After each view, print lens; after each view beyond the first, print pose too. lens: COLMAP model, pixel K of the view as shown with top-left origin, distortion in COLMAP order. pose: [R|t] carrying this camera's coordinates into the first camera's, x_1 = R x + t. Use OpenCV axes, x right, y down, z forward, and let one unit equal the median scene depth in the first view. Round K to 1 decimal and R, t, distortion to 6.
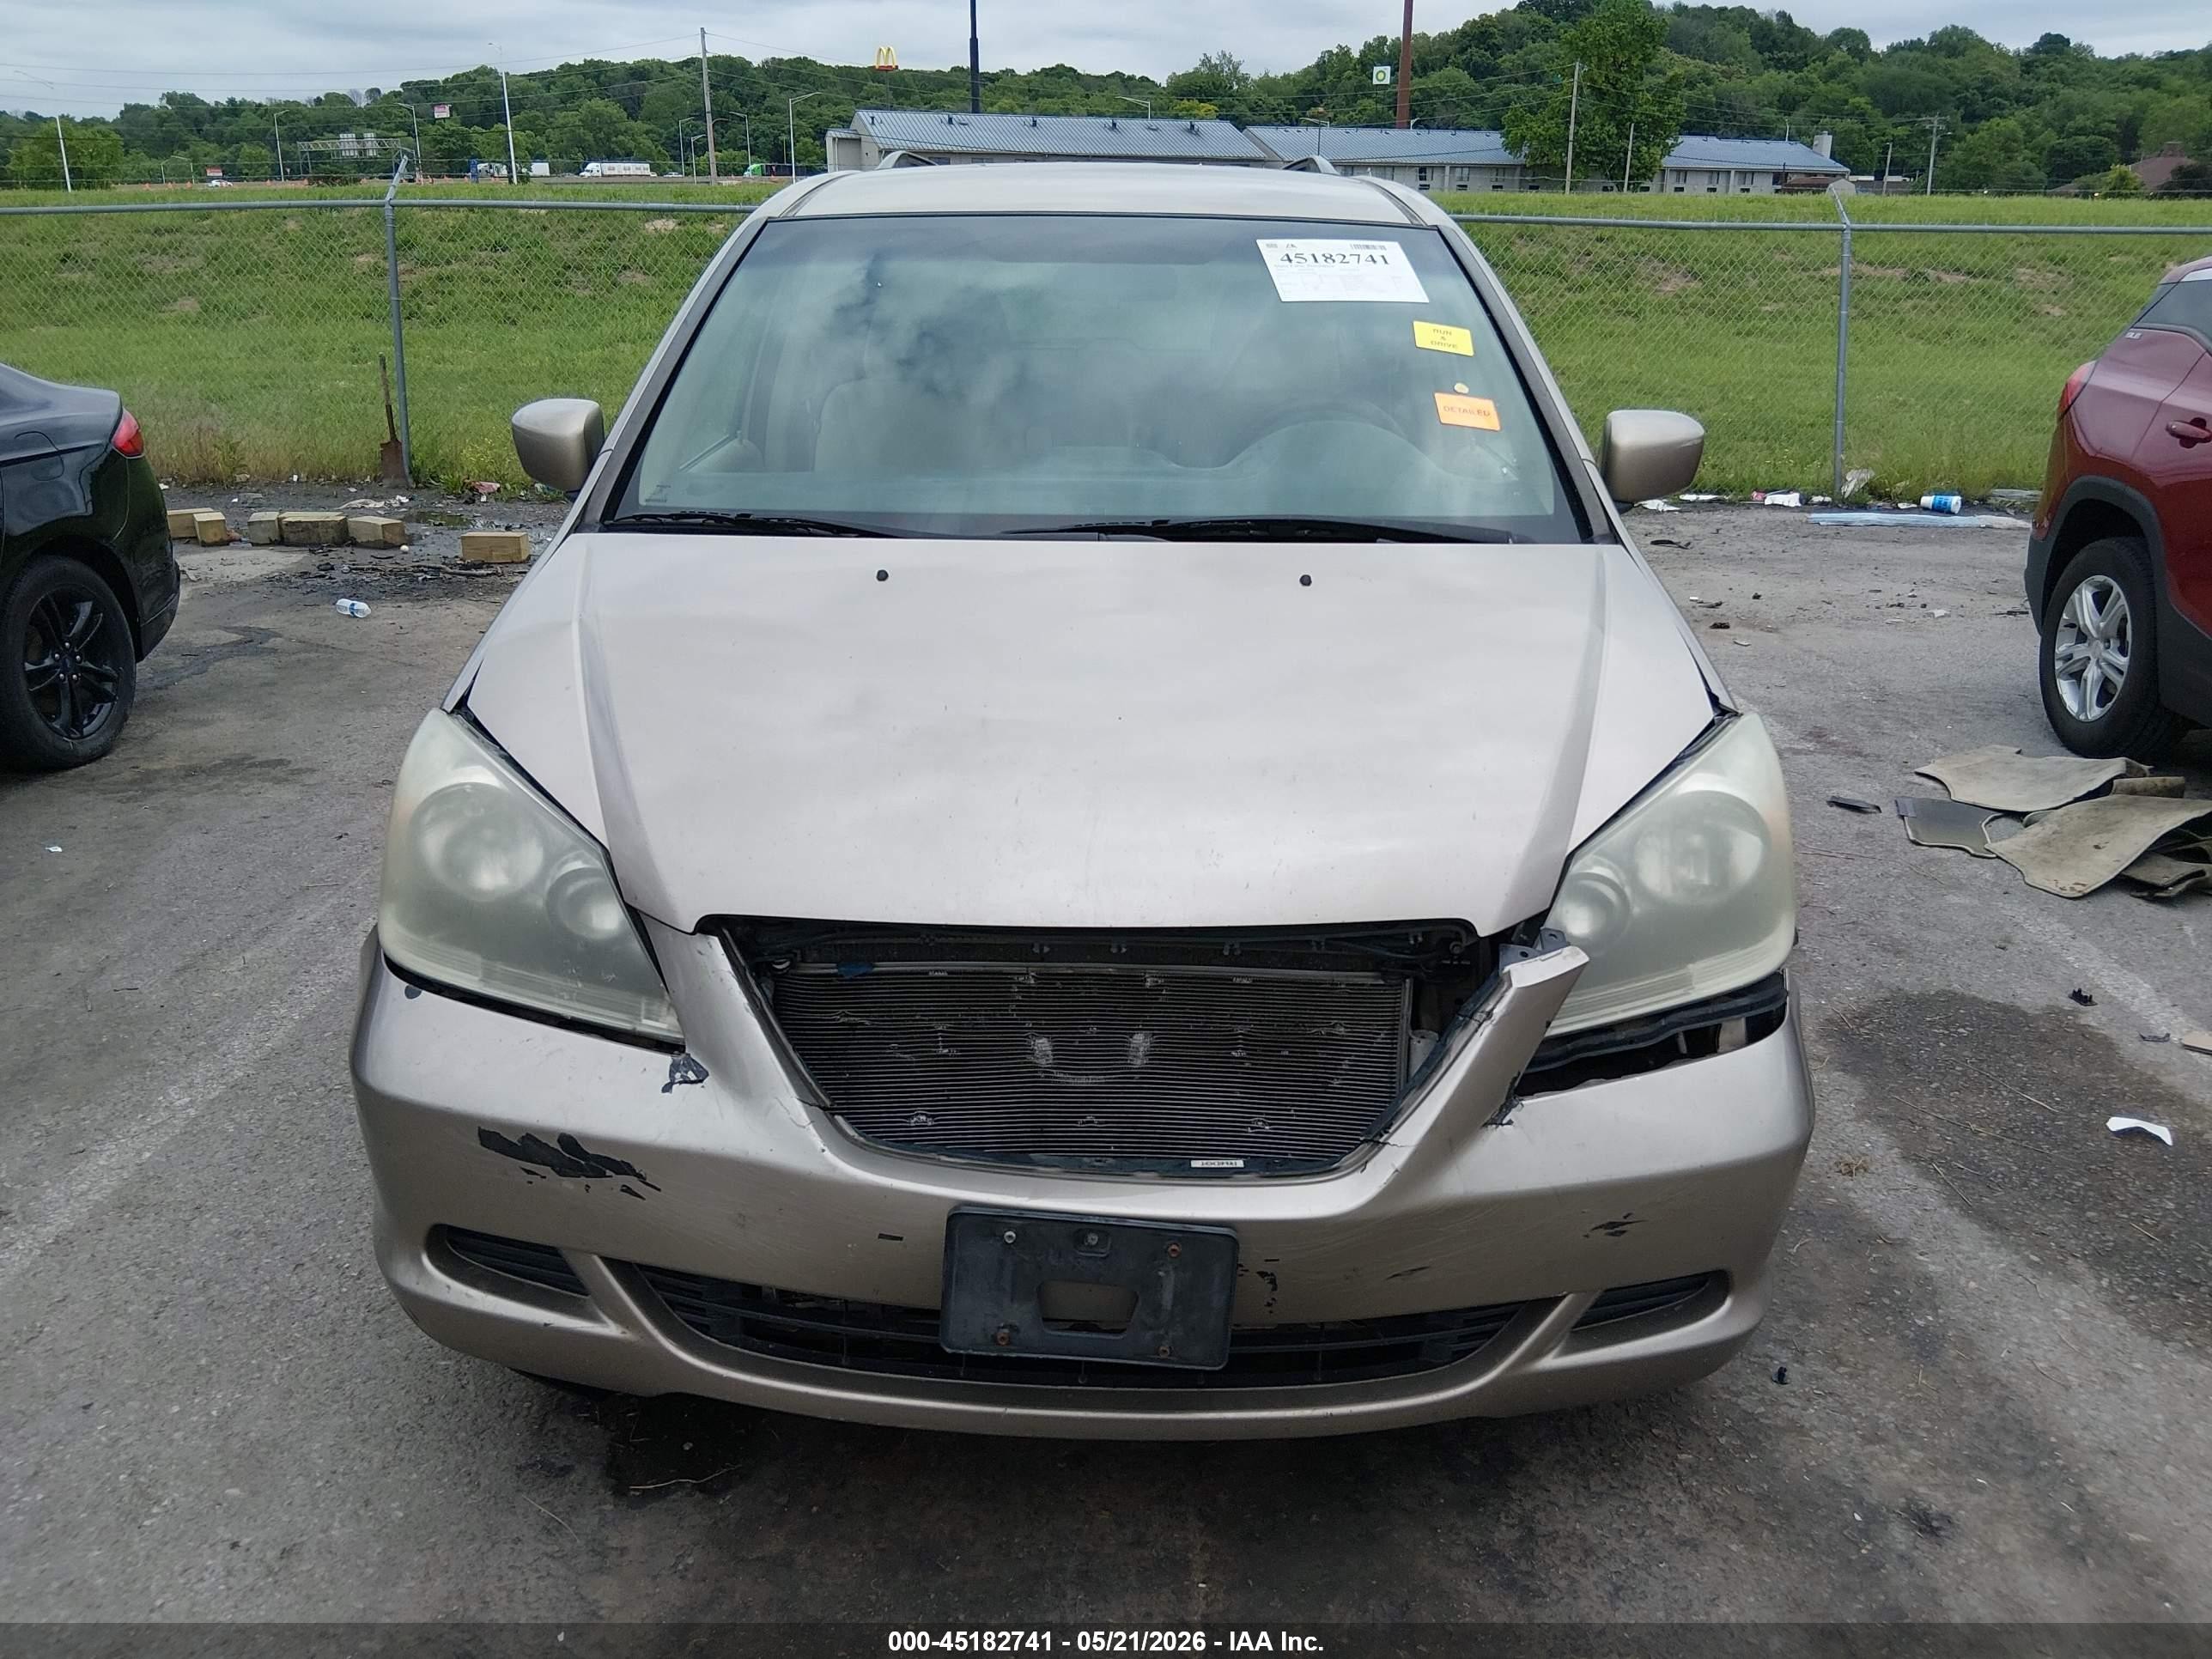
lens RADIAL K [[1704.5, 0, 1101.1], [0, 1704.5, 806.2], [0, 0, 1]] dist [0.097041, -0.168738]
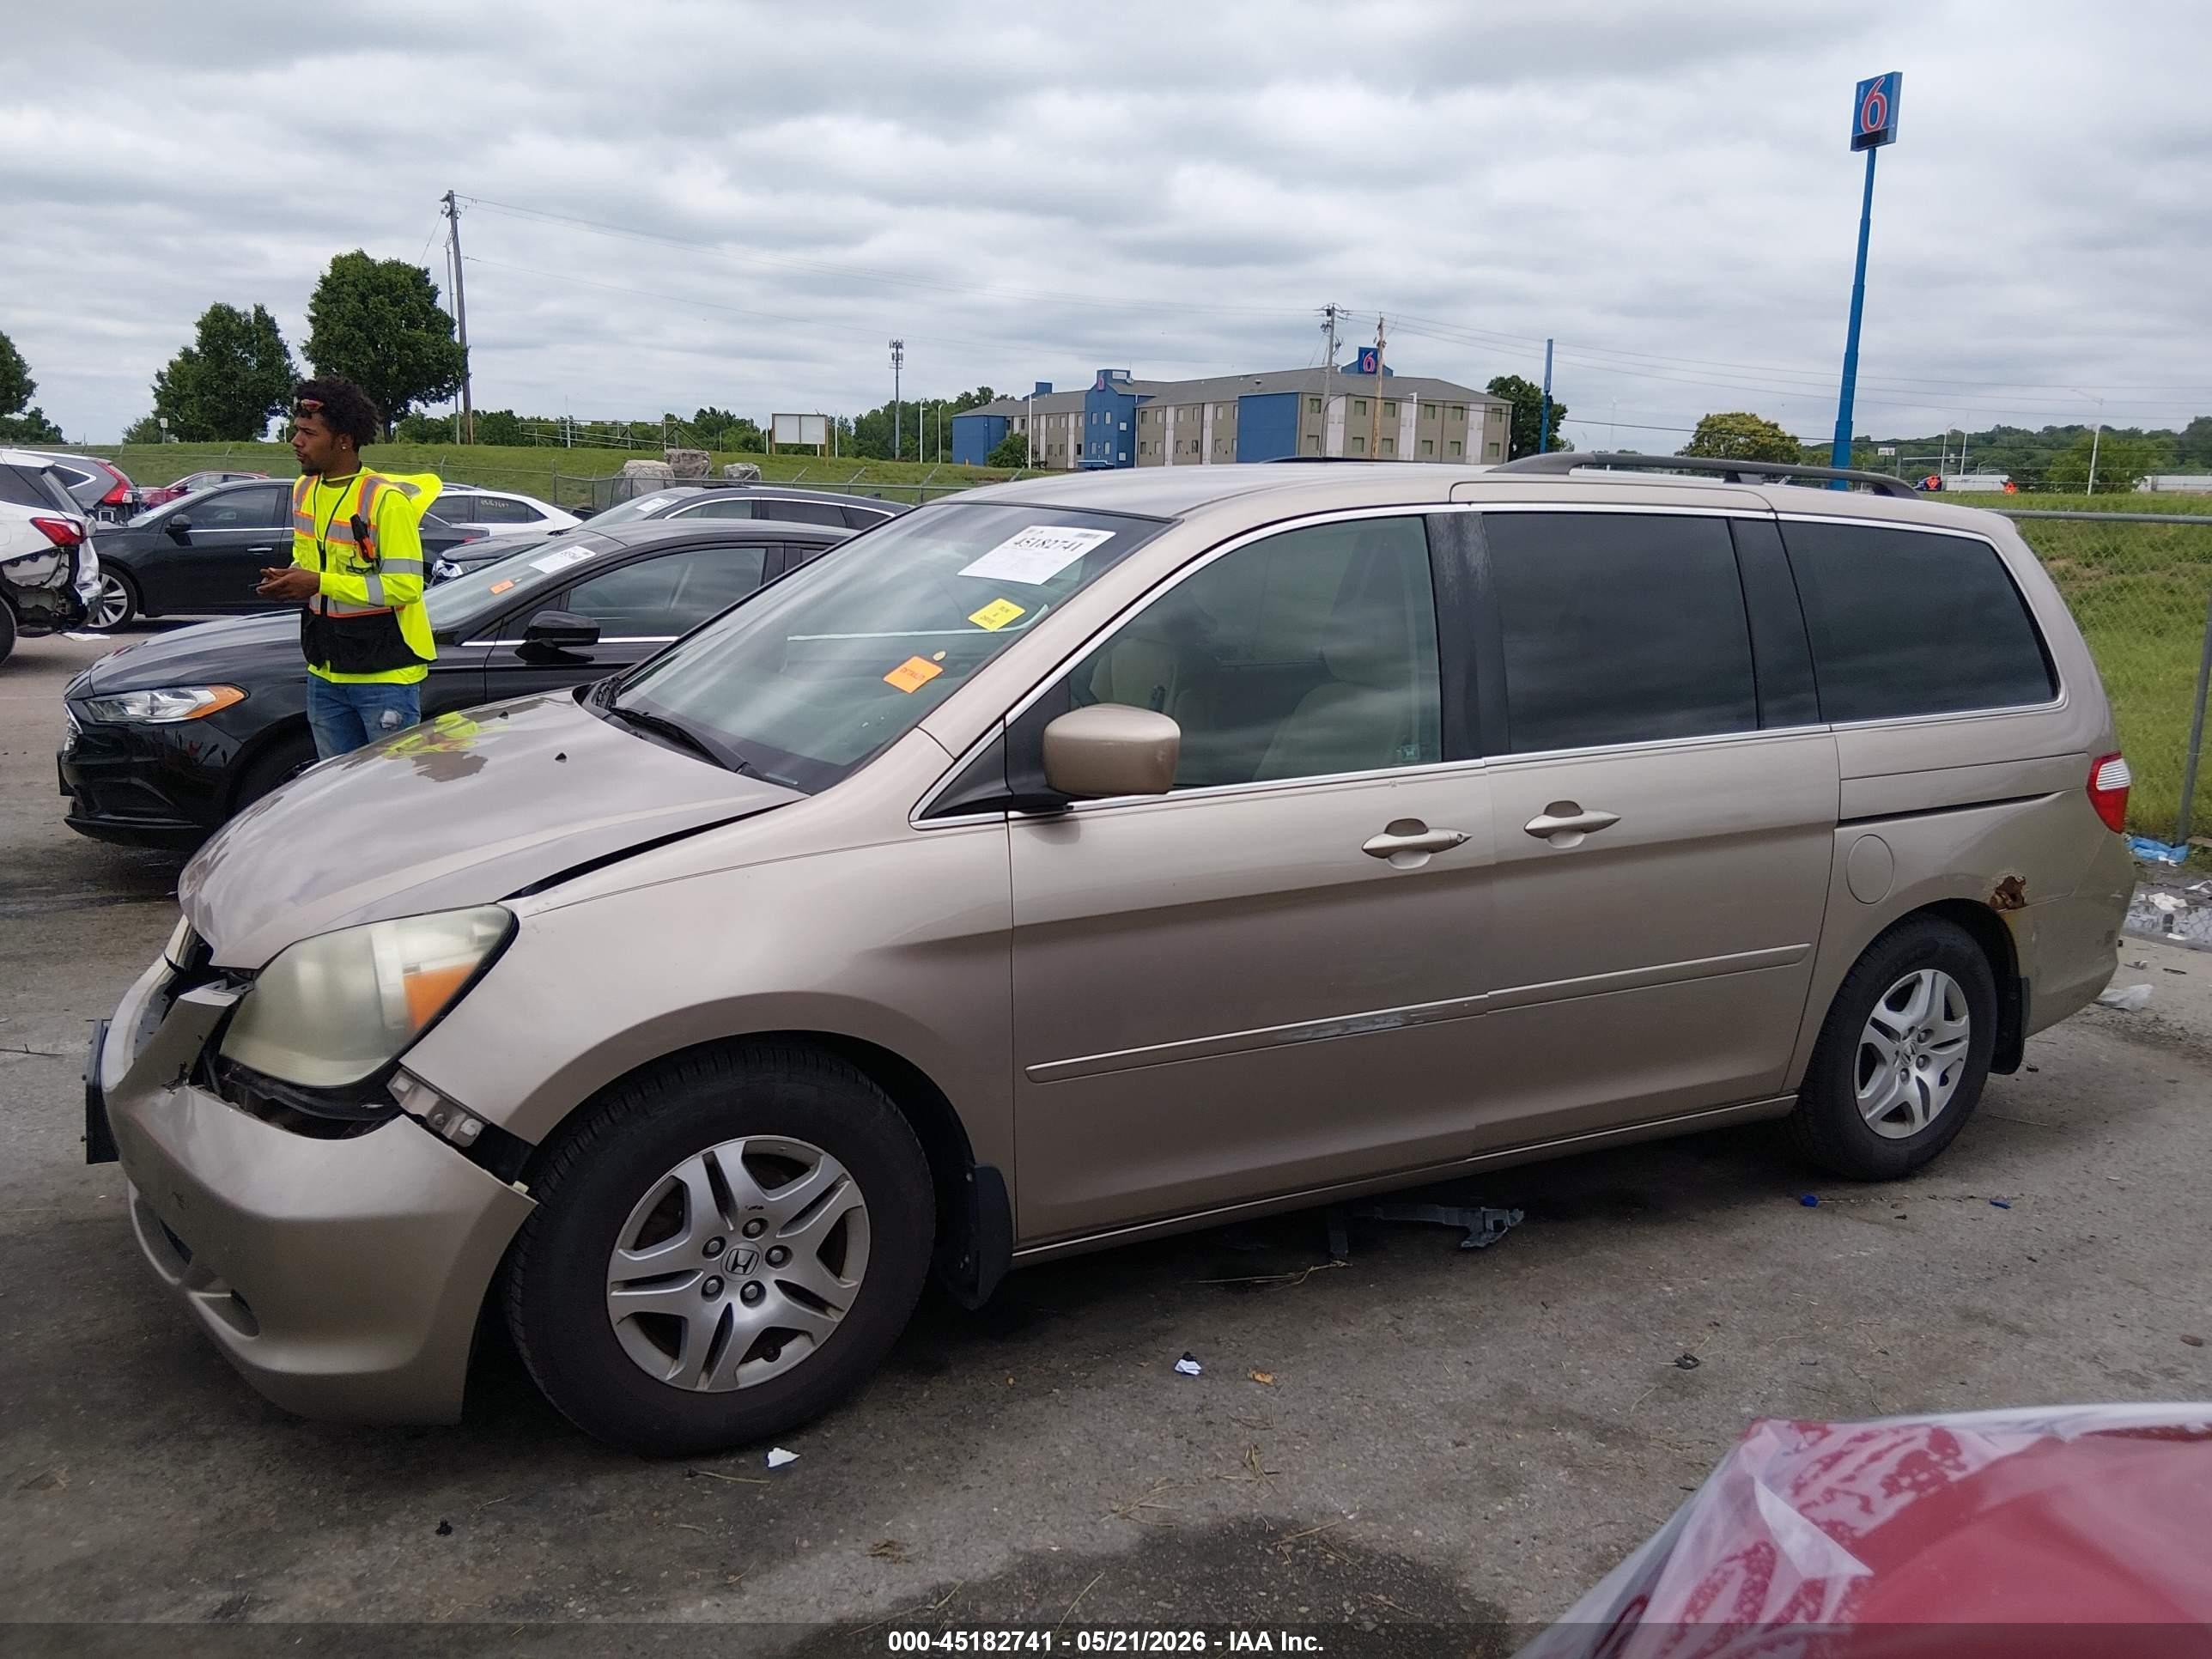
lens RADIAL K [[1692.8, 0, 1103.9], [0, 1692.8, 800.8], [0, 0, 1]] dist [0.122325, -0.222788]
pose [[0.476660, 0.161495, -0.864127, 0.717843], [-0.304983, 0.952308, 0.009744, -0.117492], [0.824488, 0.258900, 0.503180, 0.339319]]
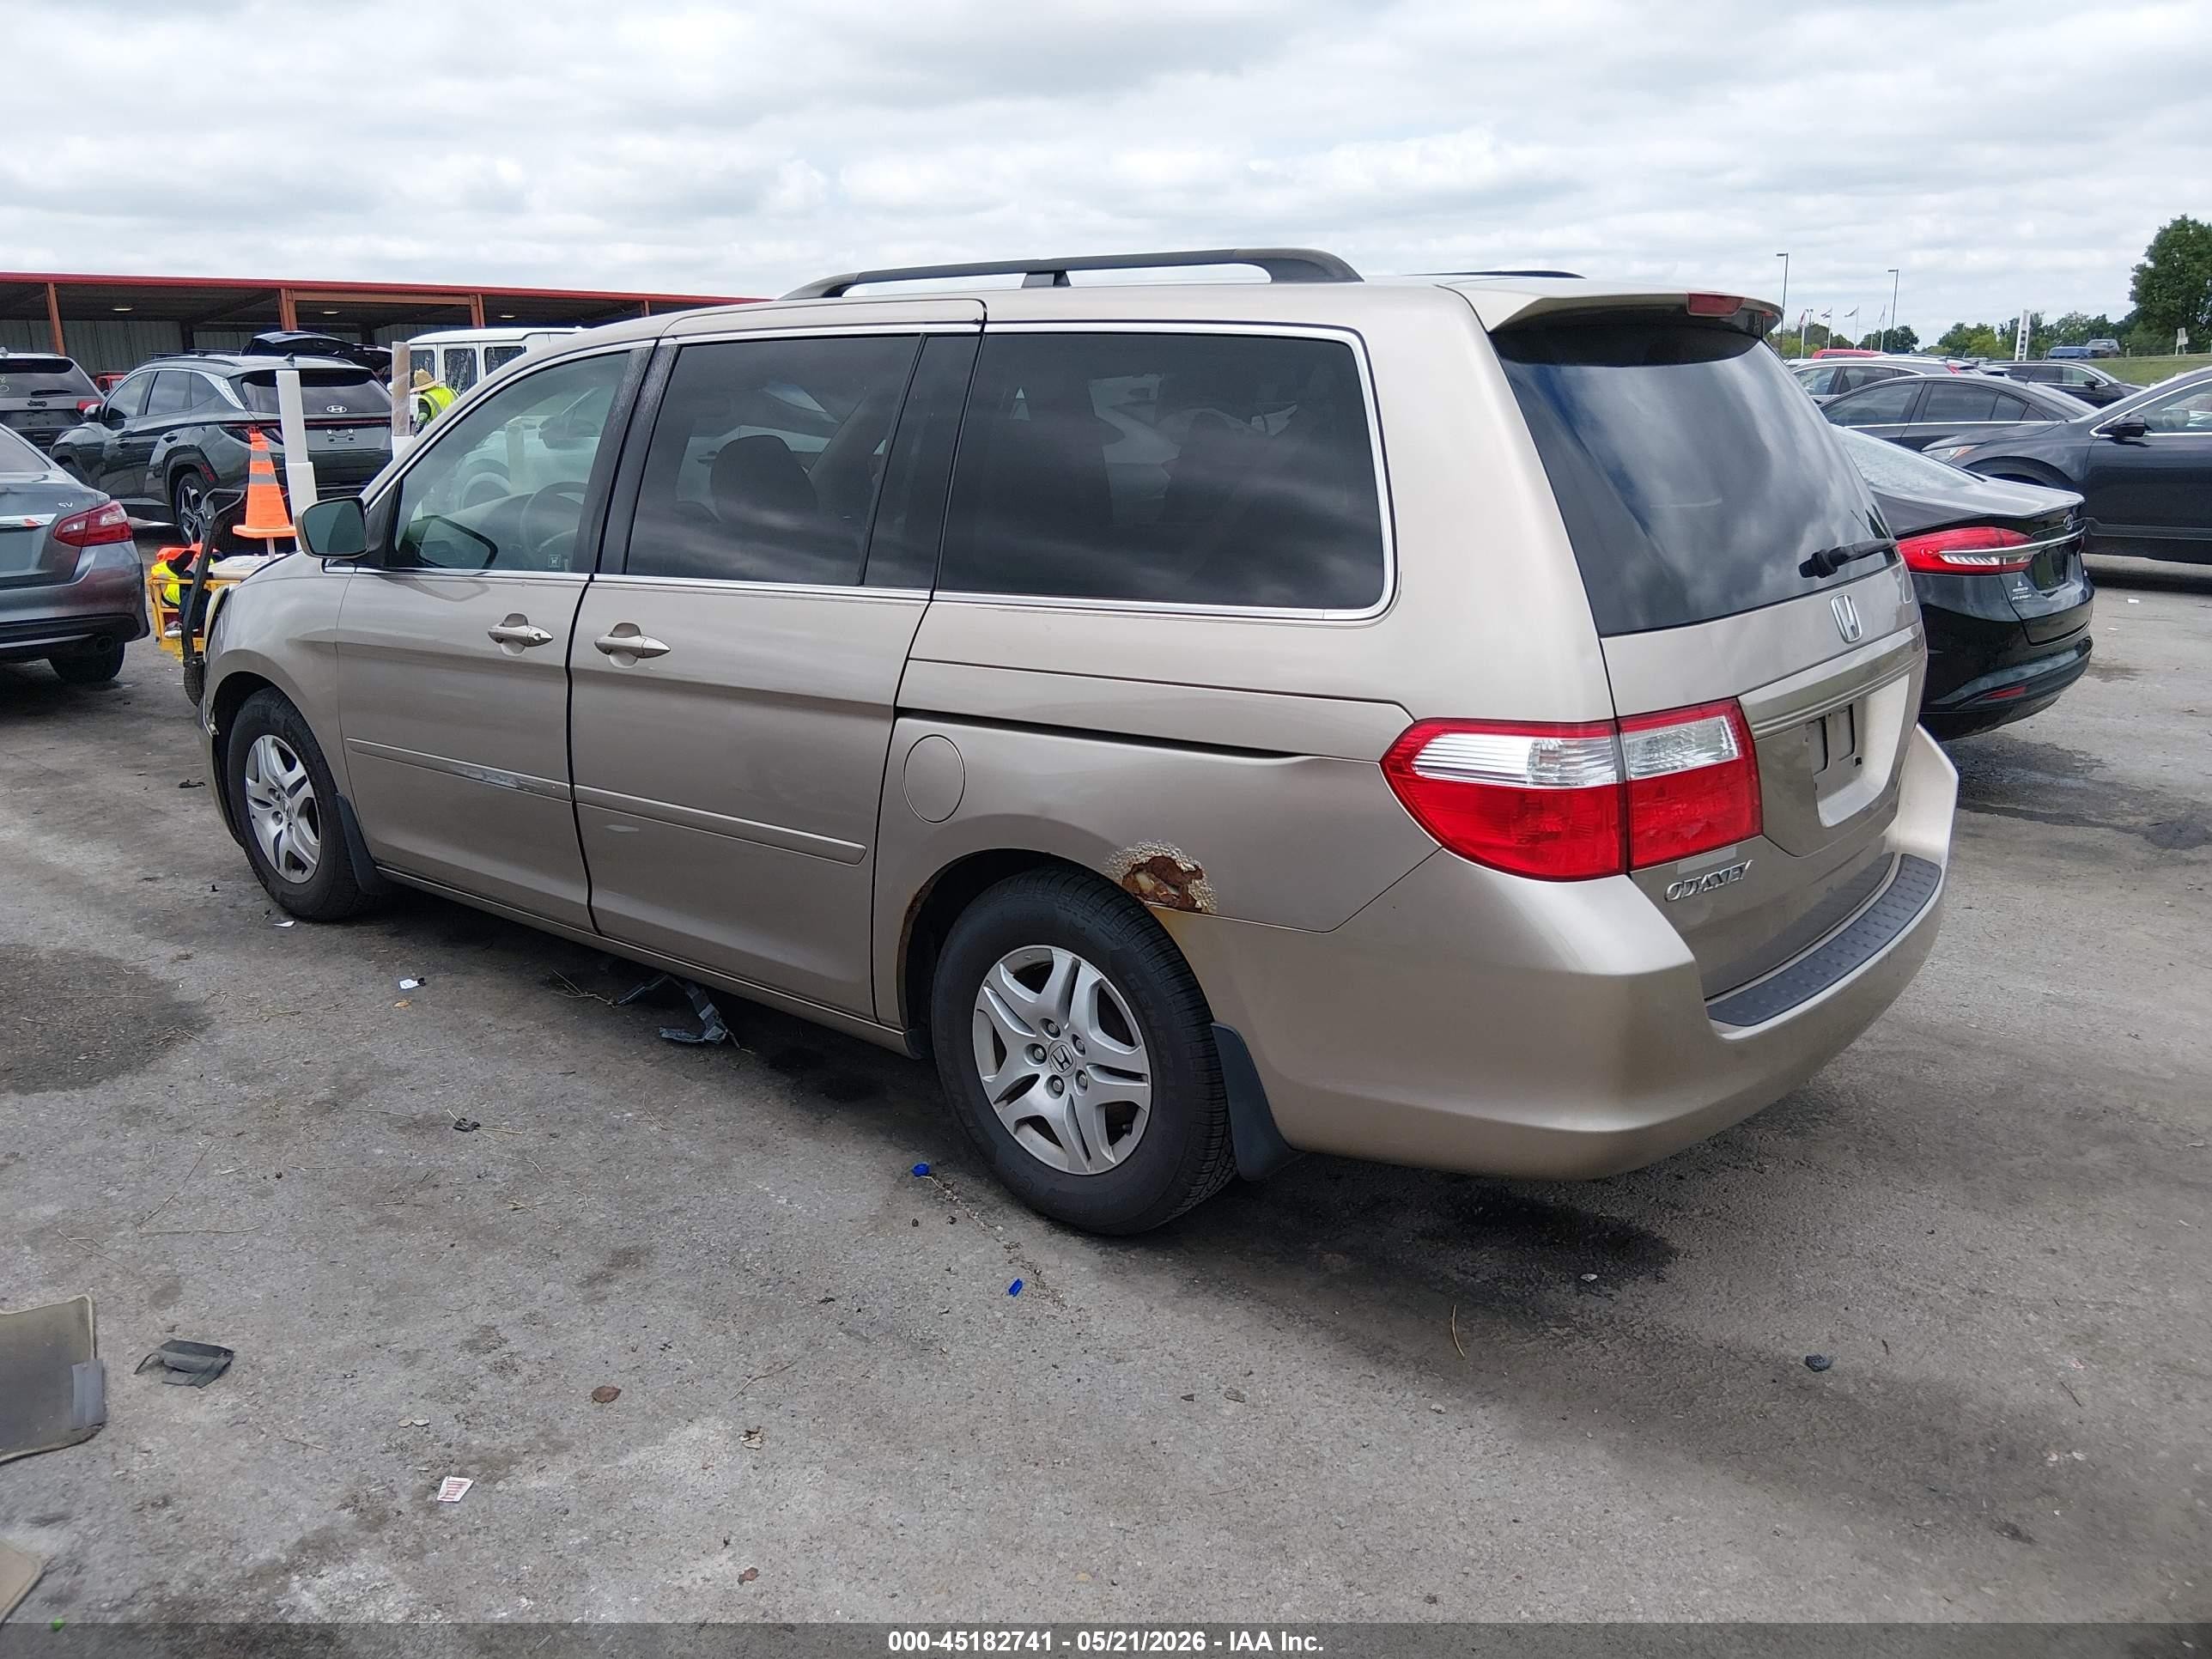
lens RADIAL K [[1684.5, 0, 1106.9], [0, 1684.5, 791.5], [0, 0, 1]] dist [0.115718, -0.207772]
pose [[-0.649531, 0.176593, -0.739543, 0.619043], [-0.230199, 0.881331, 0.412631, -0.458123], [0.724650, 0.438259, -0.531801, 1.433952]]
